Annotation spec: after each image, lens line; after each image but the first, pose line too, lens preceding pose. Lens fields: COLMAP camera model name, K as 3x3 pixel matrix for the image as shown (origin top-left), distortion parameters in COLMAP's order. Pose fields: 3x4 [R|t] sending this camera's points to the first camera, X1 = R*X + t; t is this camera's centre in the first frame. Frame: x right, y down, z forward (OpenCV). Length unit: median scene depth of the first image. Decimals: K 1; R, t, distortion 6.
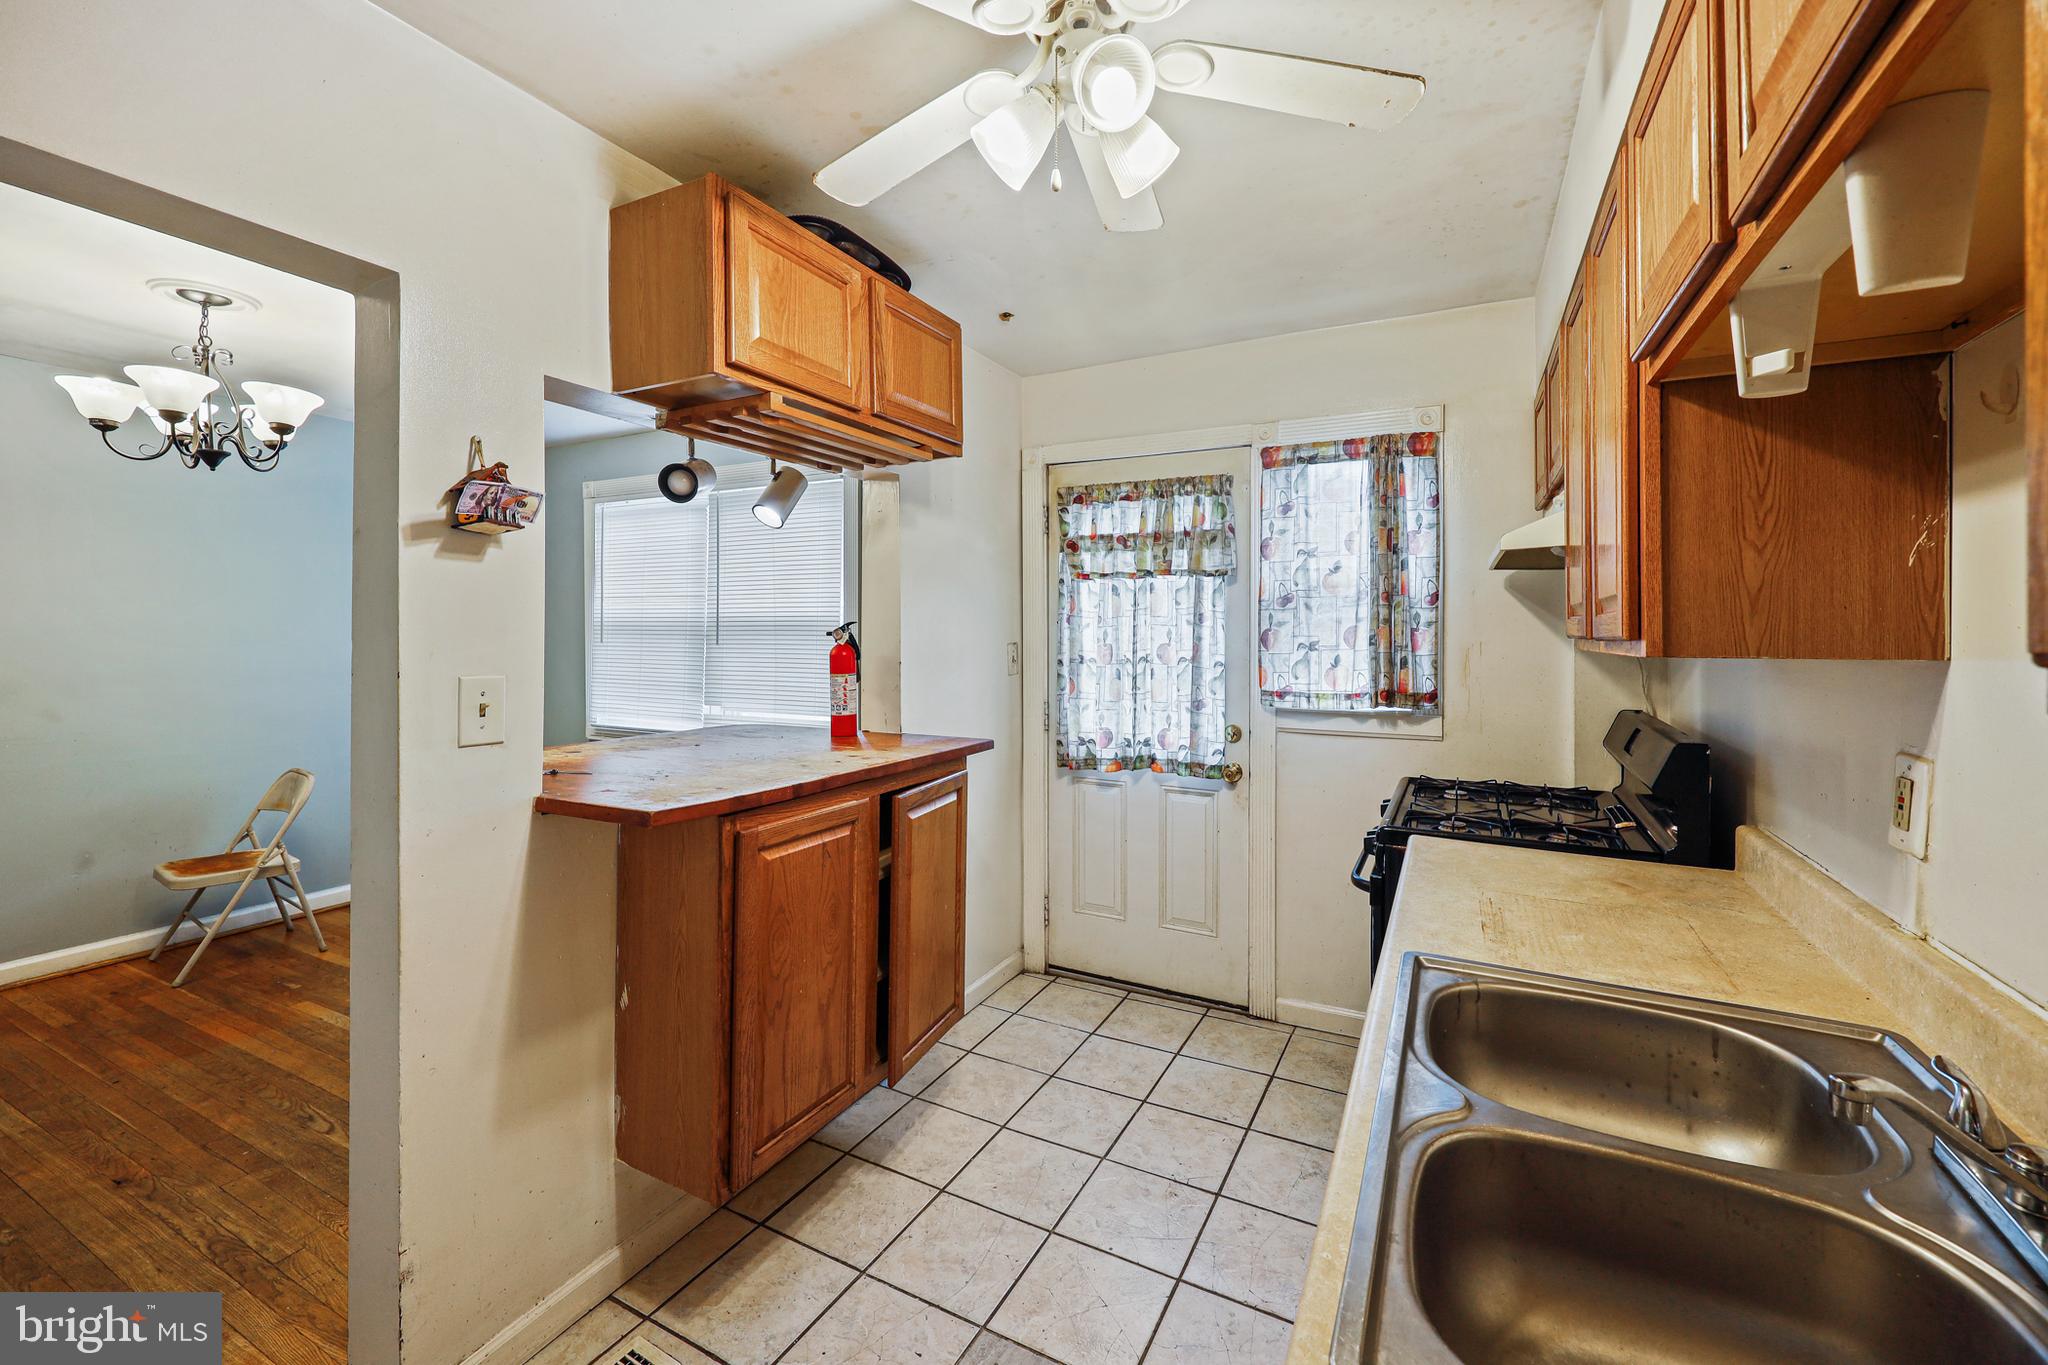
lens RADIAL K [[838.6, 0, 1020.0], [0, 838.6, 639.3], [0, 0, 1]] dist [-0.001253, 0.000180]
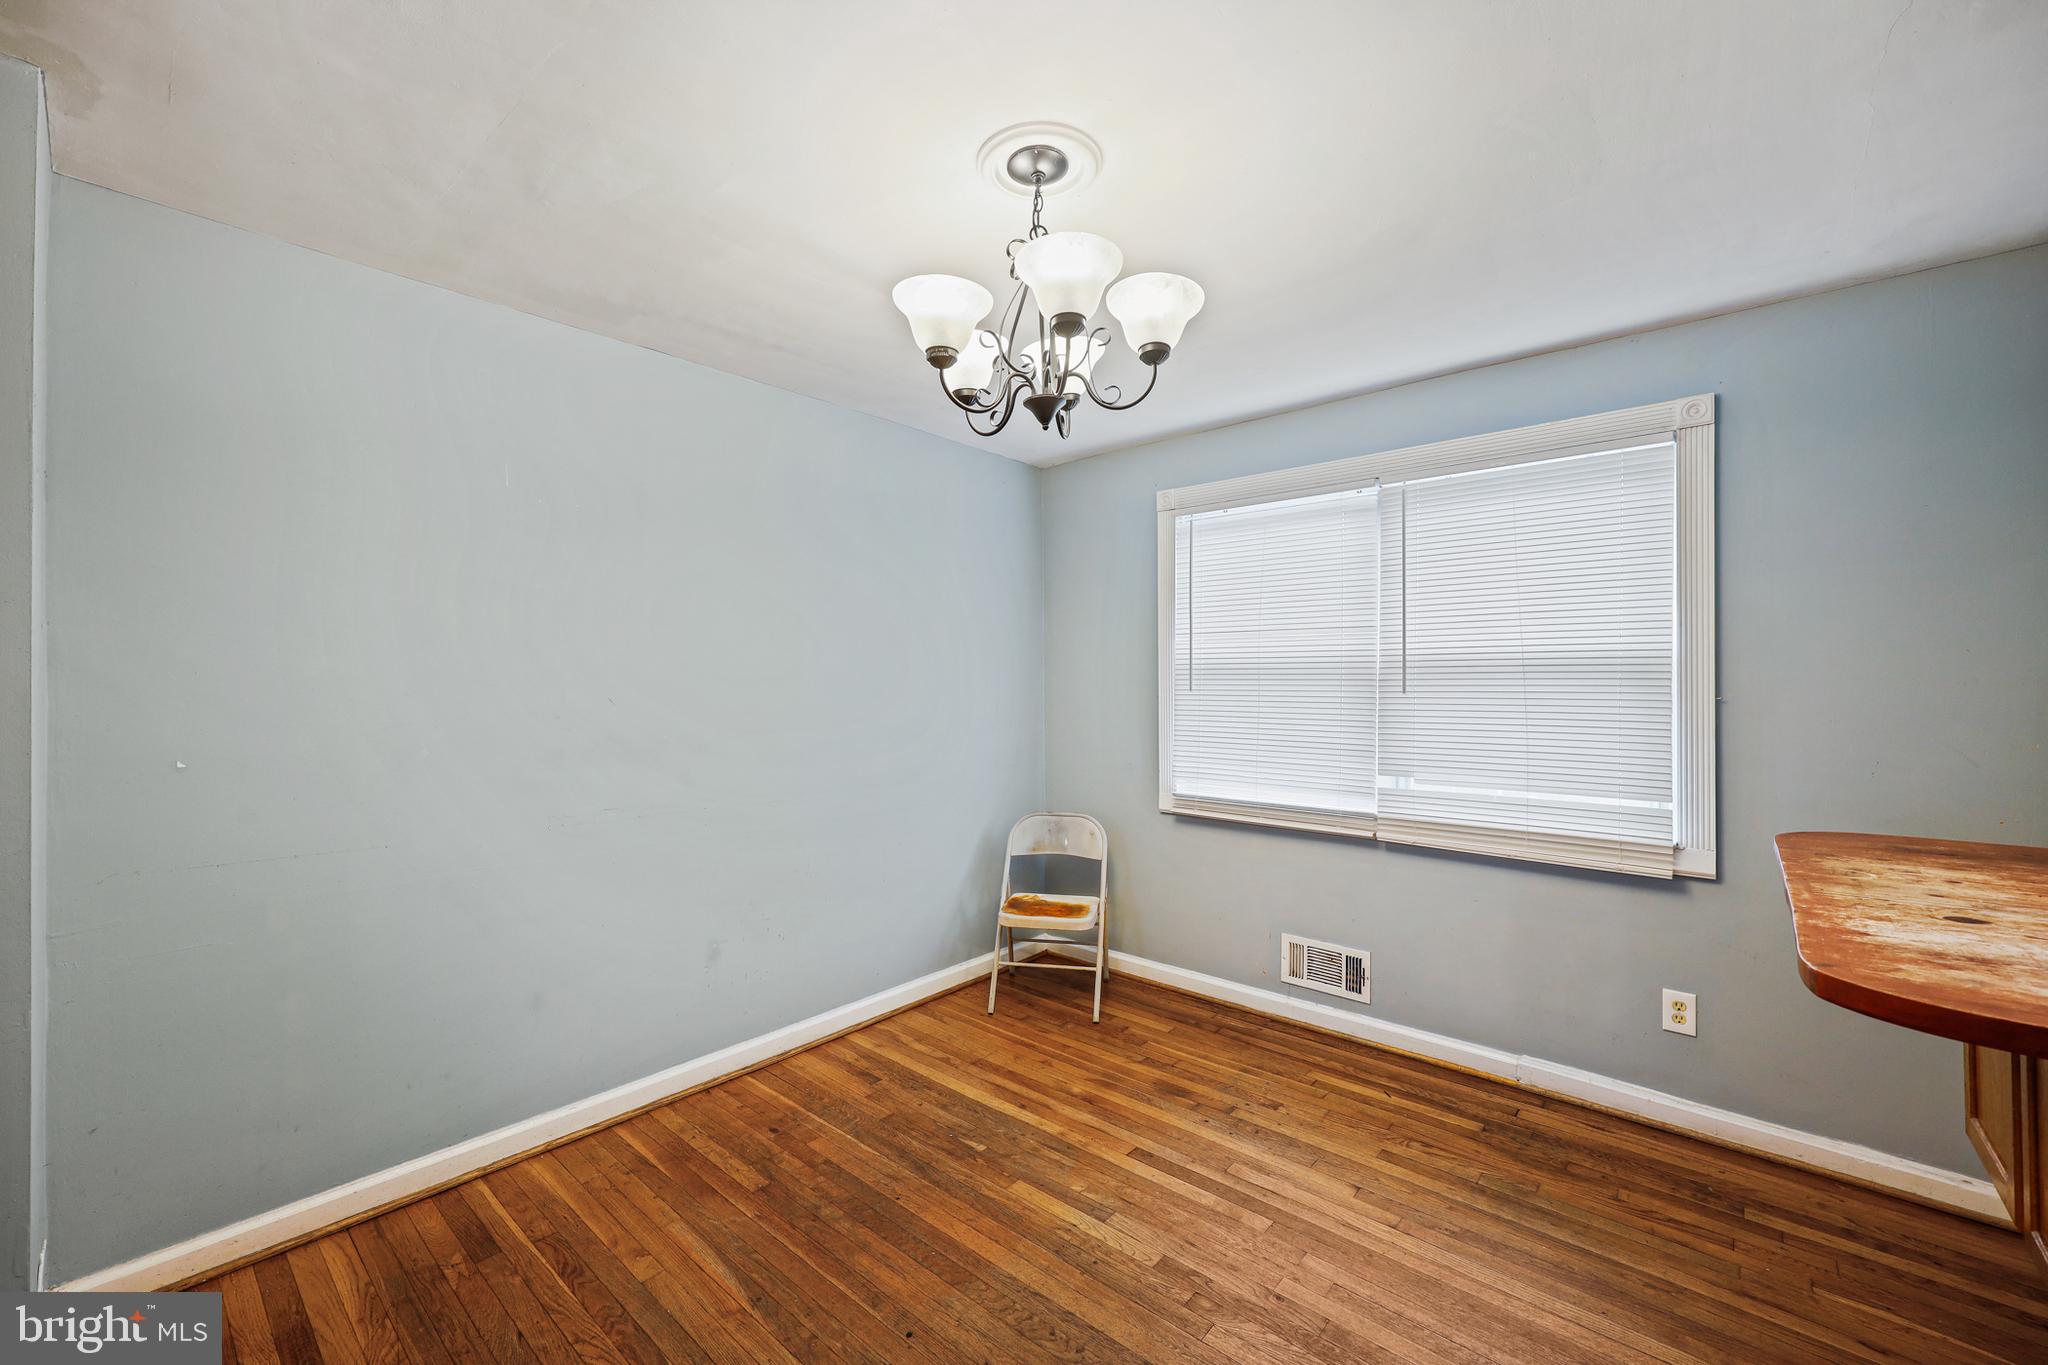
lens RADIAL K [[824.9, 0, 1024.0], [0, 824.9, 682.5], [0, 0, 1]] dist [0.000208, -0.000057]
pose [[0.969647, -0.003799, -0.244480, -0.717449], [0.002203, 0.999974, -0.006803, 0.001955], [0.244500, 0.006058, 0.969630, 0.321088]]
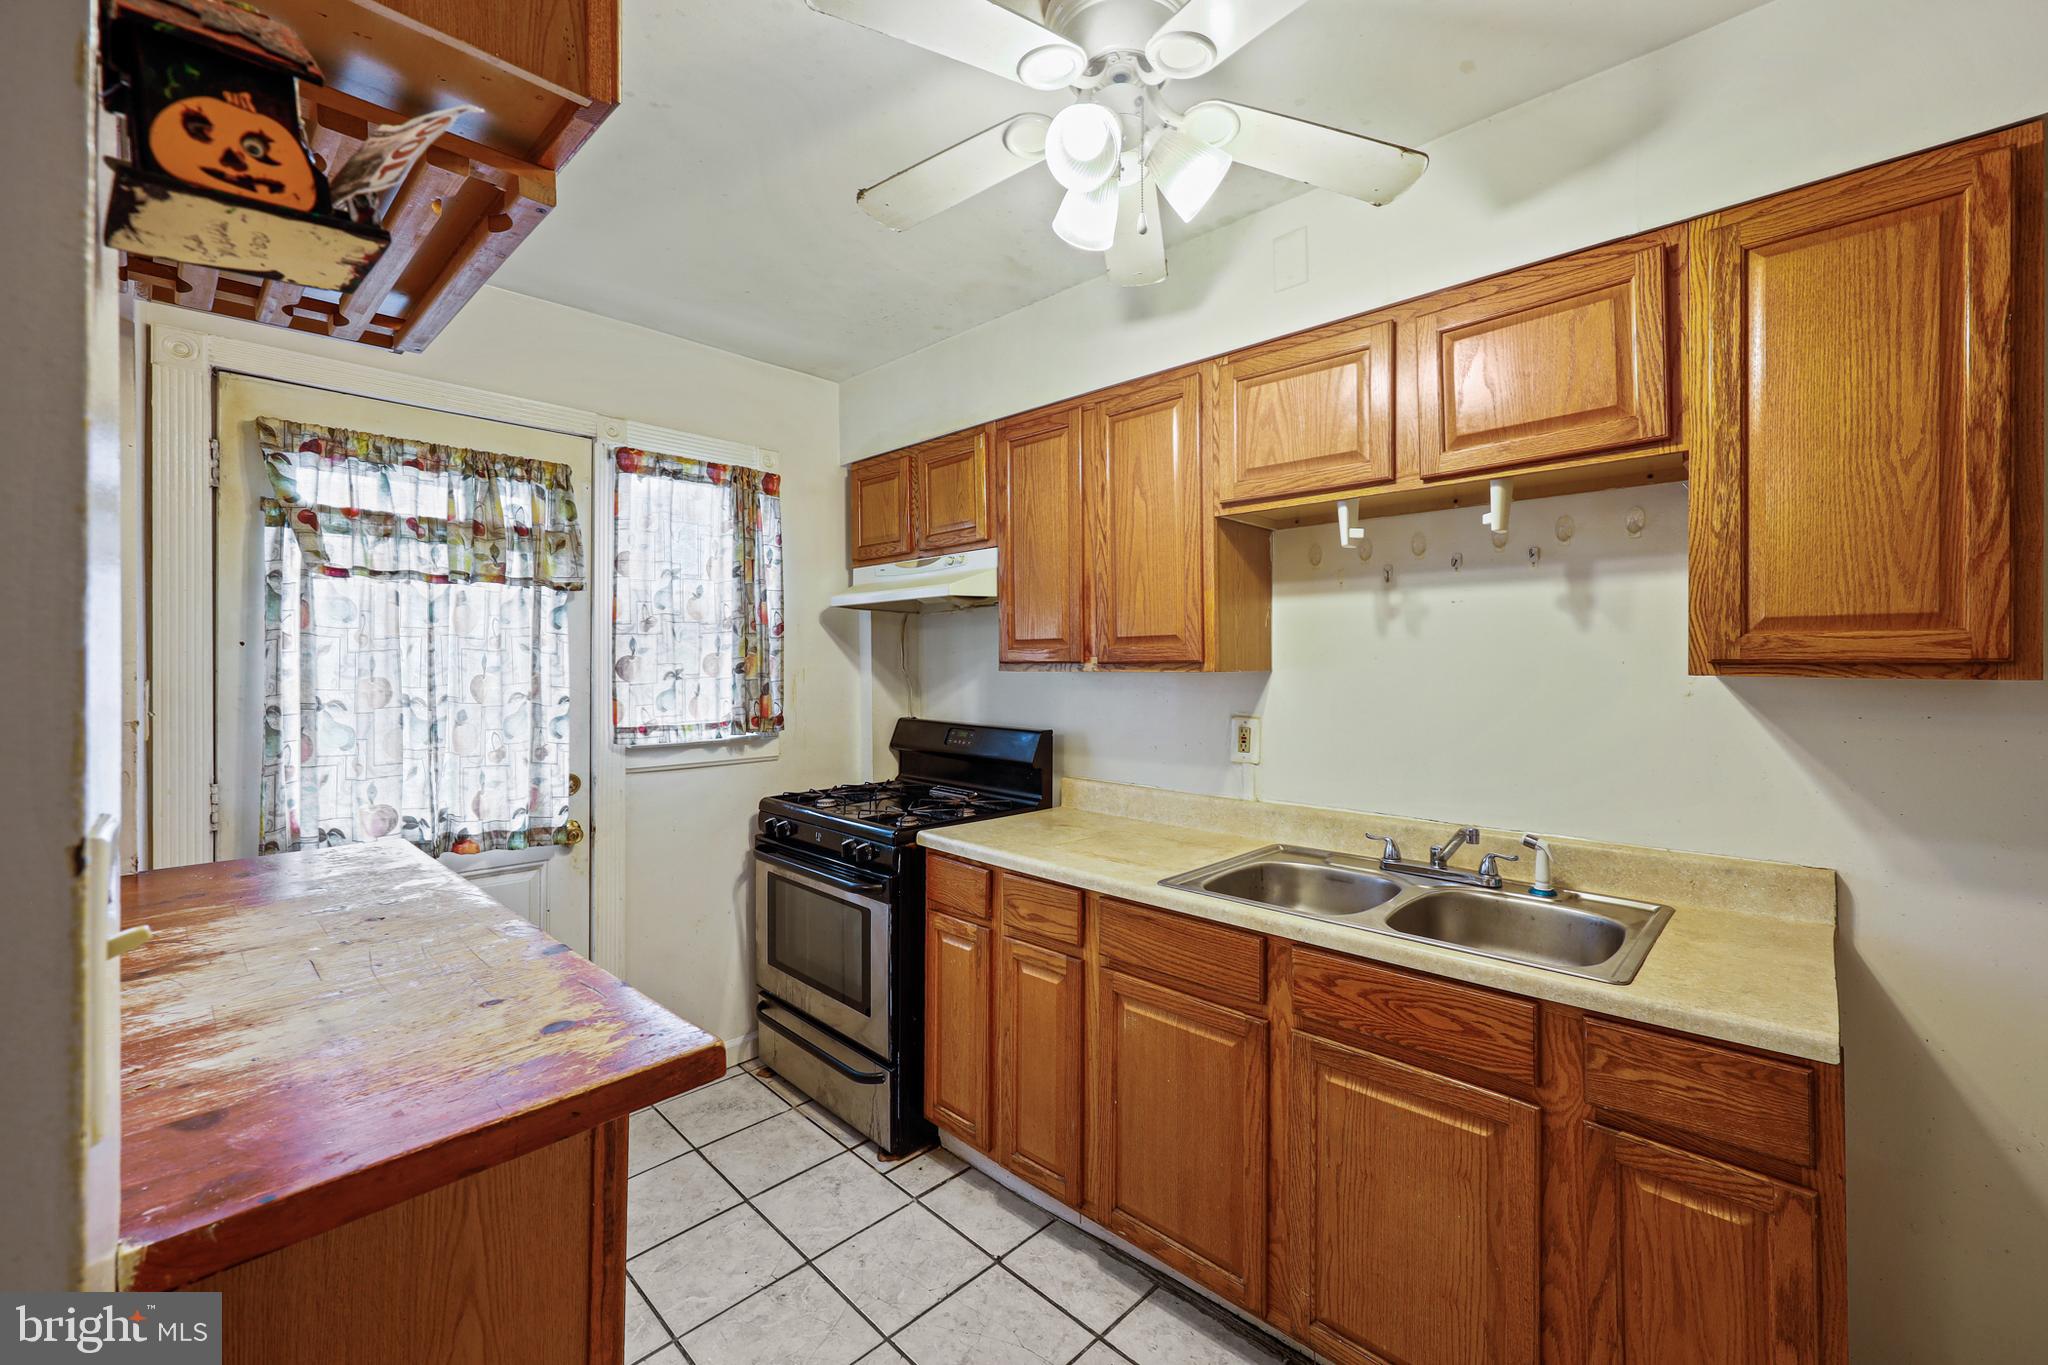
lens RADIAL K [[837.2, 0, 1028.3], [0, 837.2, 663.7], [0, 0, 1]] dist [0.000044, -0.000048]
pose [[0.280514, -0.002005, 0.959848, -0.415702], [0.011846, 0.999929, -0.001373, 0.001497], [-0.959777, 0.011756, 0.280518, 0.352088]]
